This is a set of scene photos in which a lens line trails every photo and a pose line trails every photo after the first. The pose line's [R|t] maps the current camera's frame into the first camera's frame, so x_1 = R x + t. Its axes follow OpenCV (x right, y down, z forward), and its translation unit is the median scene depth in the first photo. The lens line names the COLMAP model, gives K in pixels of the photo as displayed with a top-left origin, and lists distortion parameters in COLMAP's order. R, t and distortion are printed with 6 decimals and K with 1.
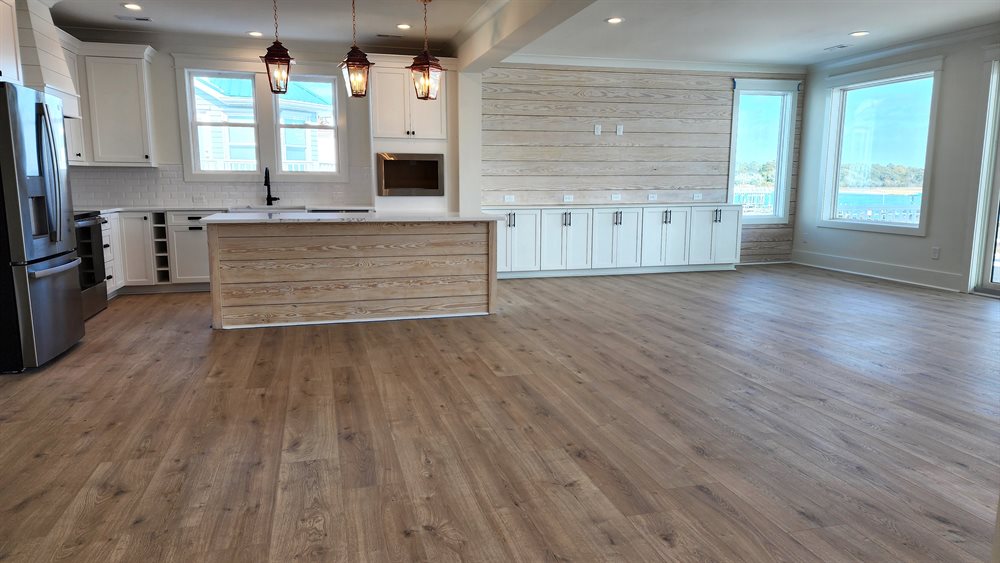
lens RADIAL K [[665.5, 0, 493.3], [0, 665.5, 283.7], [0, 0, 1]] dist [0.067726, -0.046561]
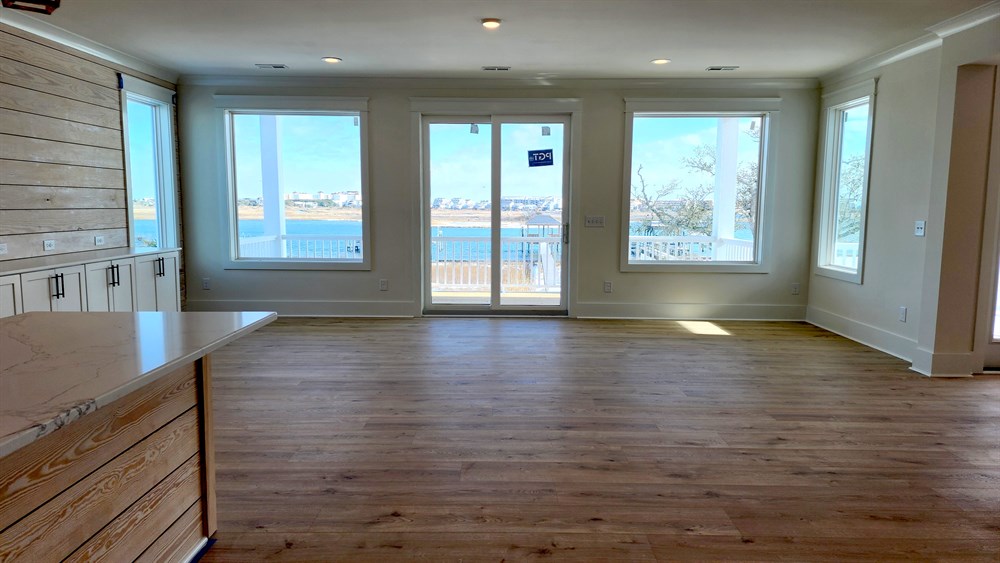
lens RADIAL K [[665.5, 0, 502.3], [0, 665.5, 272.3], [0, 0, 1]] dist [0.067726, -0.046561]
pose [[0.261875, -0.097342, 0.960180, -0.286217], [0.143613, 0.987754, 0.060970, -0.098826], [-0.954357, 0.121928, 0.272648, 0.527267]]
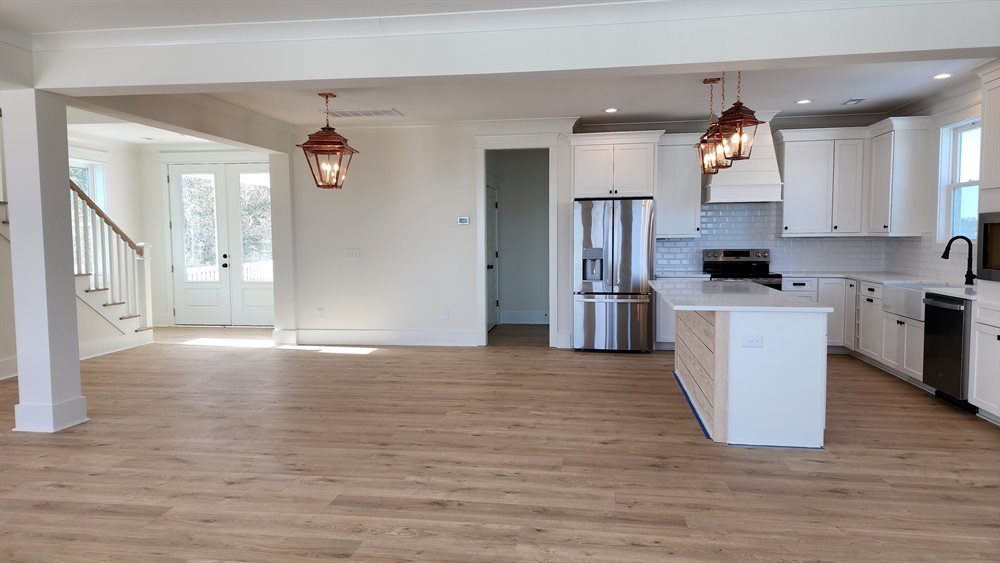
lens RADIAL K [[665.5, 0, 501.3], [0, 665.5, 267.5], [0, 0, 1]] dist [0.067726, -0.046561]
pose [[-0.399879, 0.044113, -0.915506, 0.592137], [-0.133878, 0.985317, 0.105953, -0.146150], [0.906738, 0.164935, -0.388102, 0.818698]]
